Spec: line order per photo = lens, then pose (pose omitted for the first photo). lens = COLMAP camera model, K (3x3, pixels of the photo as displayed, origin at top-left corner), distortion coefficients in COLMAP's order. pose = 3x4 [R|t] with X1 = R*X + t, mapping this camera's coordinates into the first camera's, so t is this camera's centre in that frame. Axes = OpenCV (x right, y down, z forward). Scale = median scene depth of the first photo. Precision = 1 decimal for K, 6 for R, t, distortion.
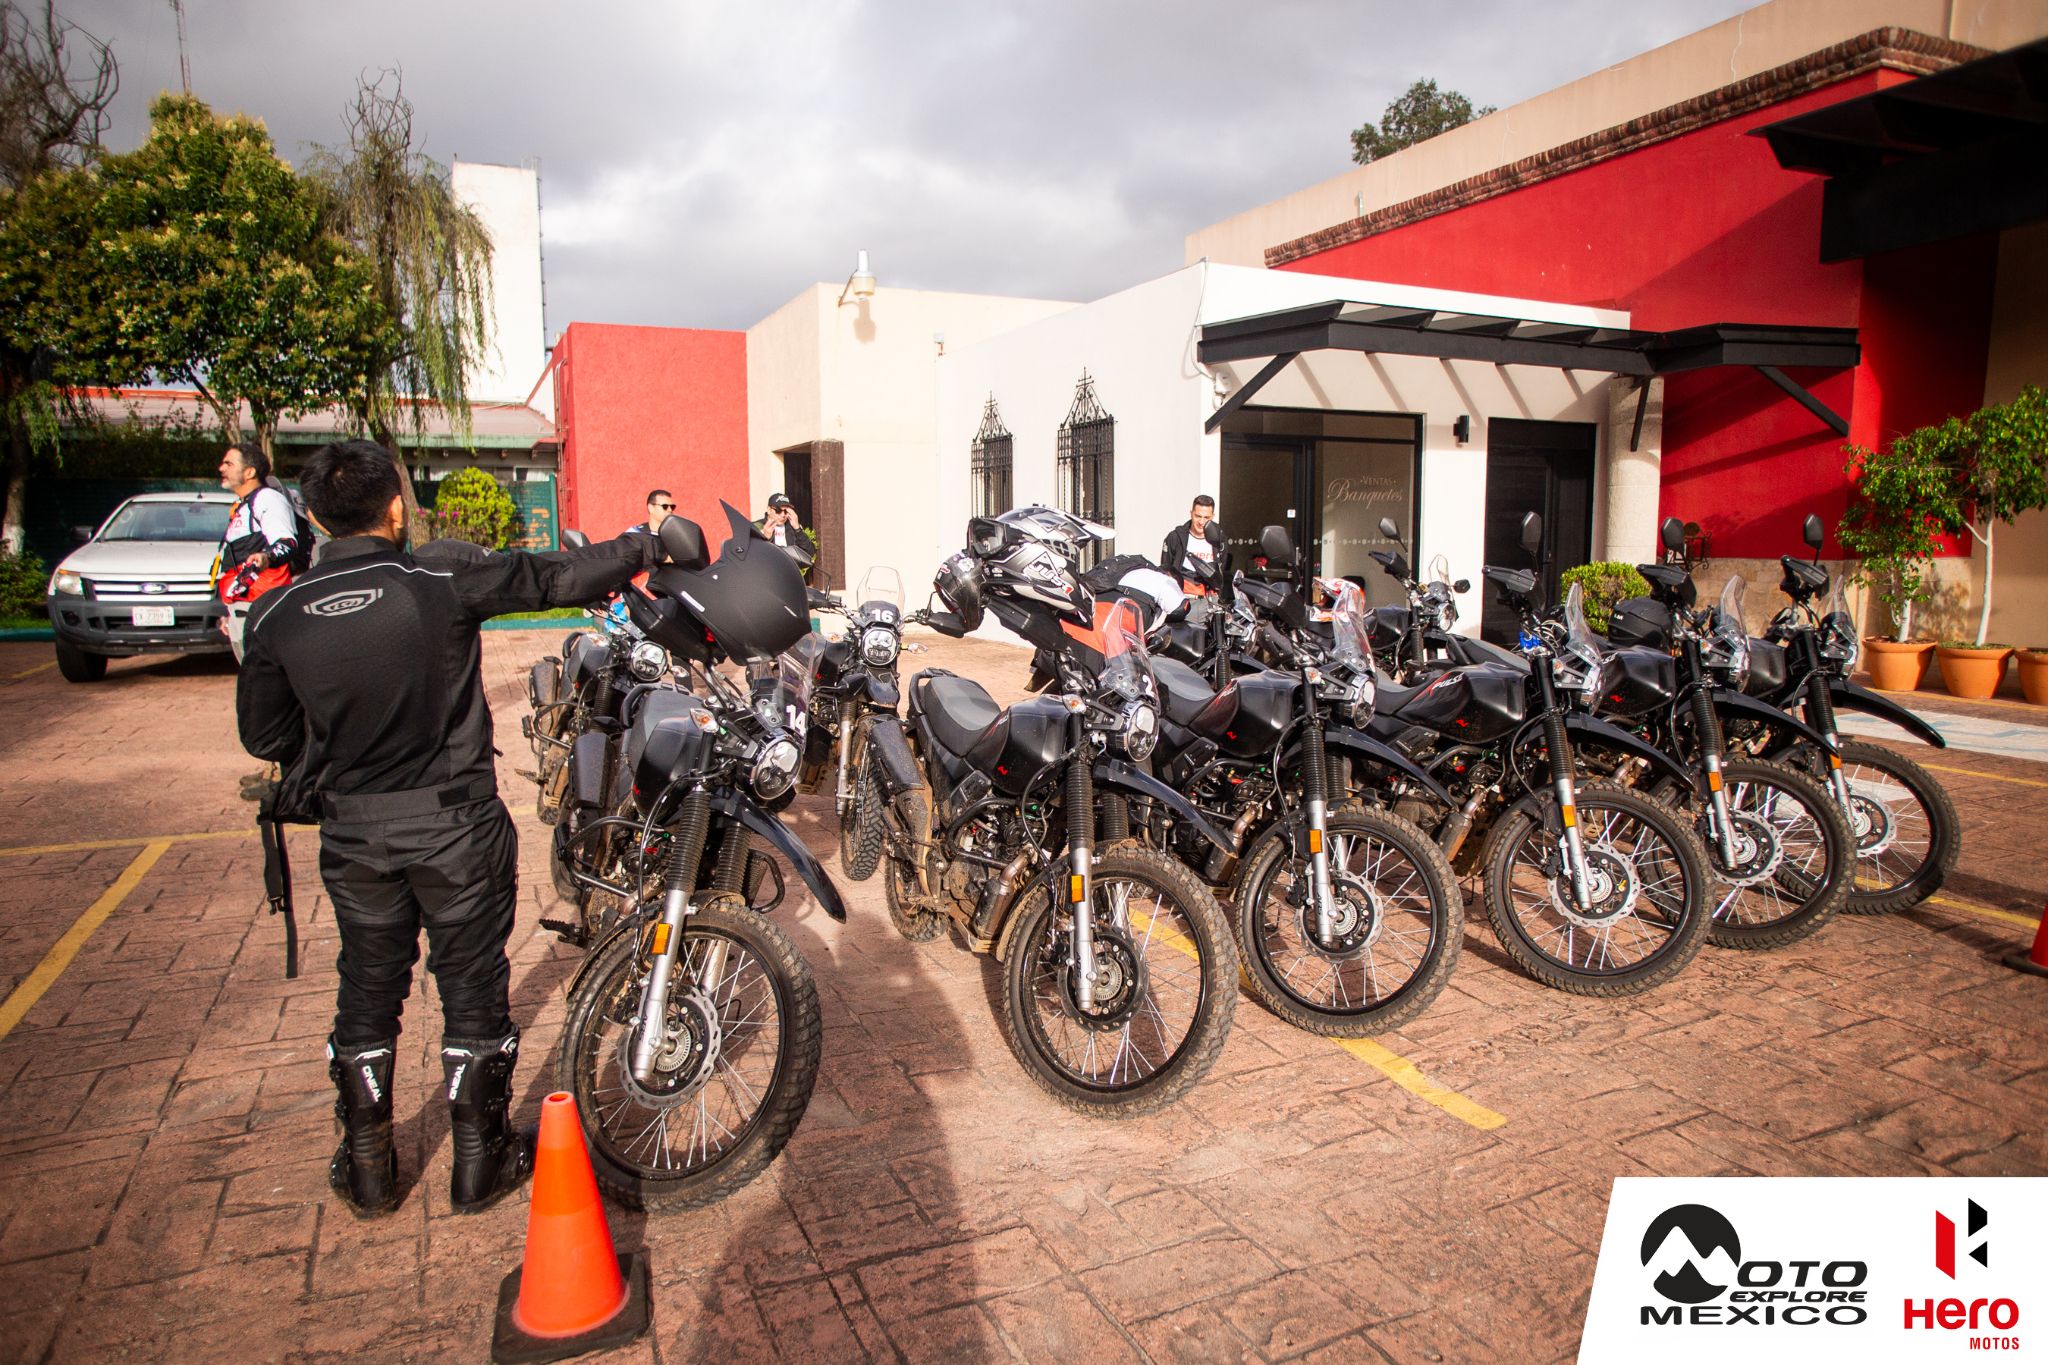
lens RADIAL K [[1242.5, 0, 1024.0], [0, 1242.5, 682.5], [0, 0, 1]] dist [-0.082226, 0.070844]
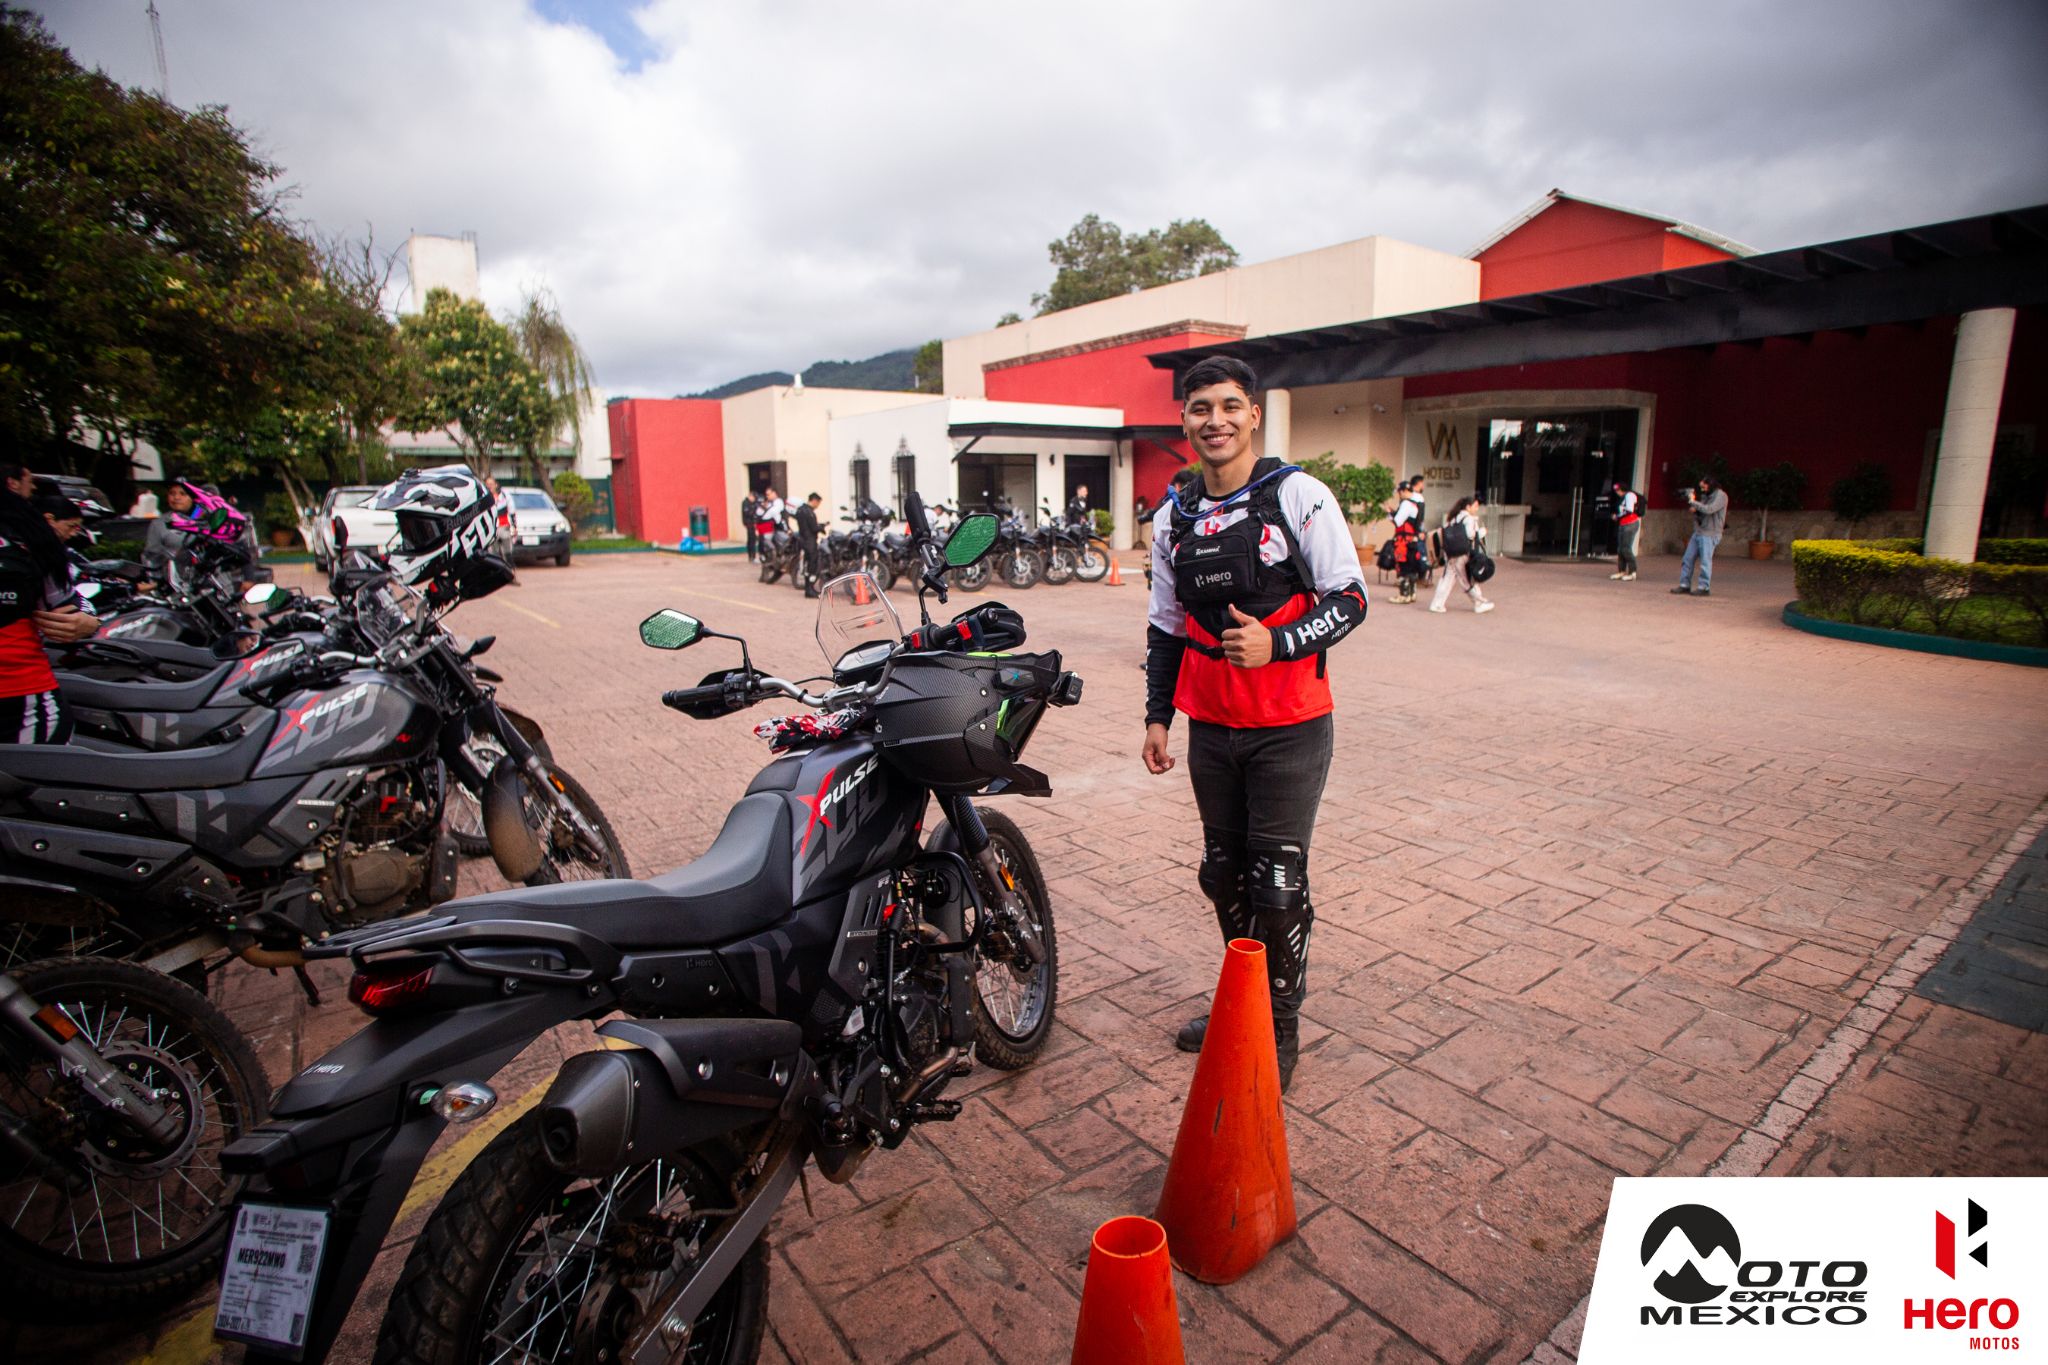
lens RADIAL K [[994.7, 0, 1010.6], [0, 994.7, 688.9], [0, 0, 1]] dist [-0.088302, 0.046845]
pose [[0.982545, -0.041080, 0.181431, -0.134557], [0.028959, 0.997199, 0.068963, 0.137201], [-0.183756, -0.062506, 0.980983, -1.140675]]
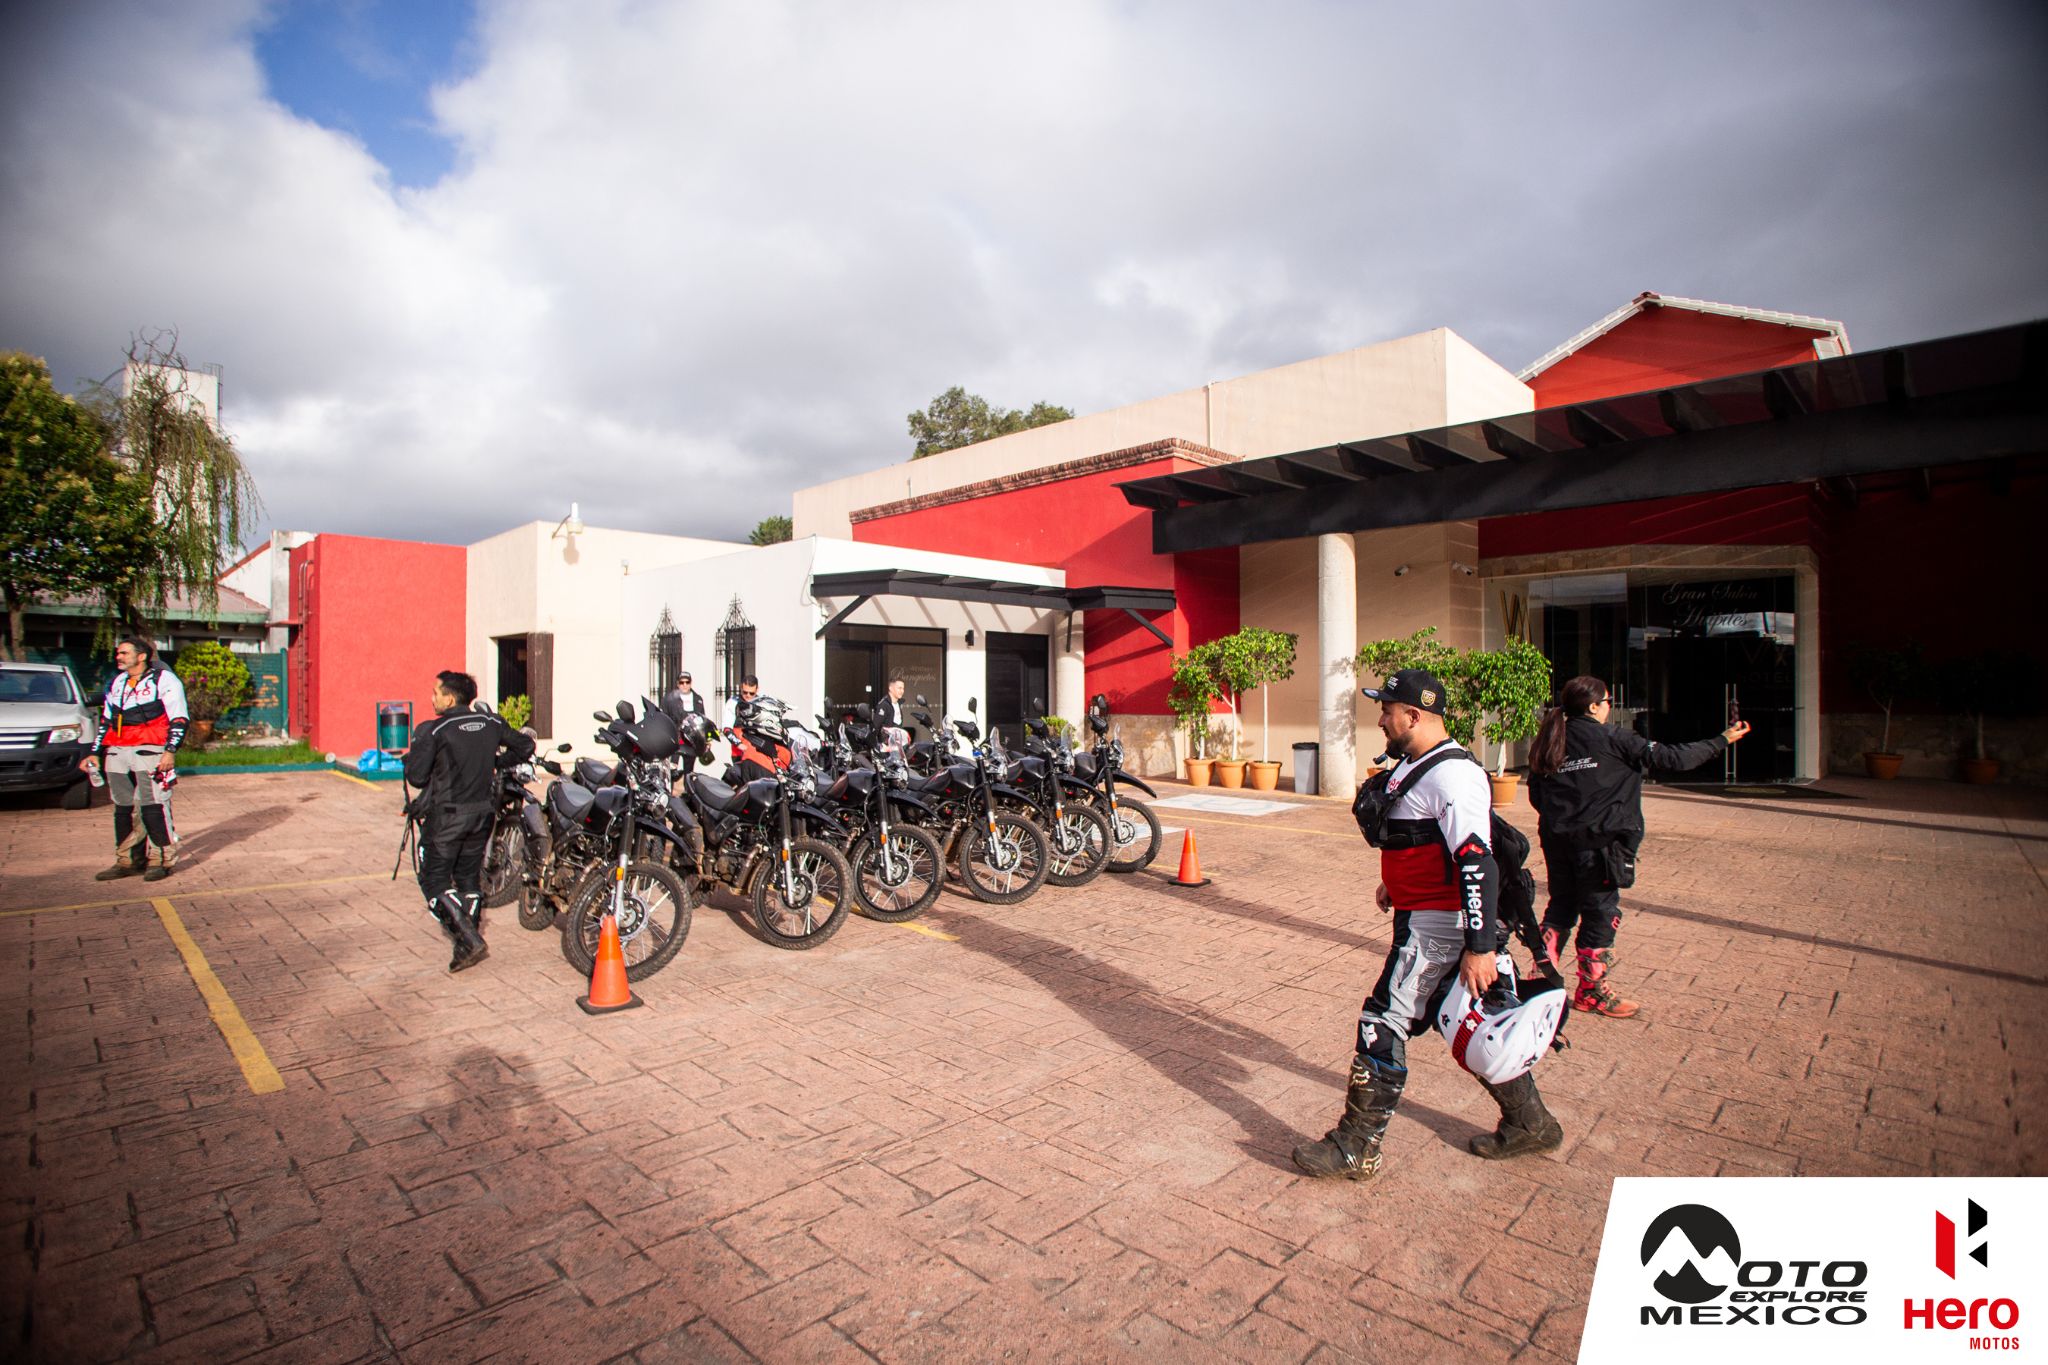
lens RADIAL K [[994.7, 0, 1010.6], [0, 994.7, 688.9], [0, 0, 1]] dist [-0.088302, 0.046845]
pose [[0.937870, 0.007325, 0.346910, -0.064853], [0.036619, 0.992105, -0.119947, 0.028191], [-0.345049, 0.125198, 0.930197, -0.292517]]
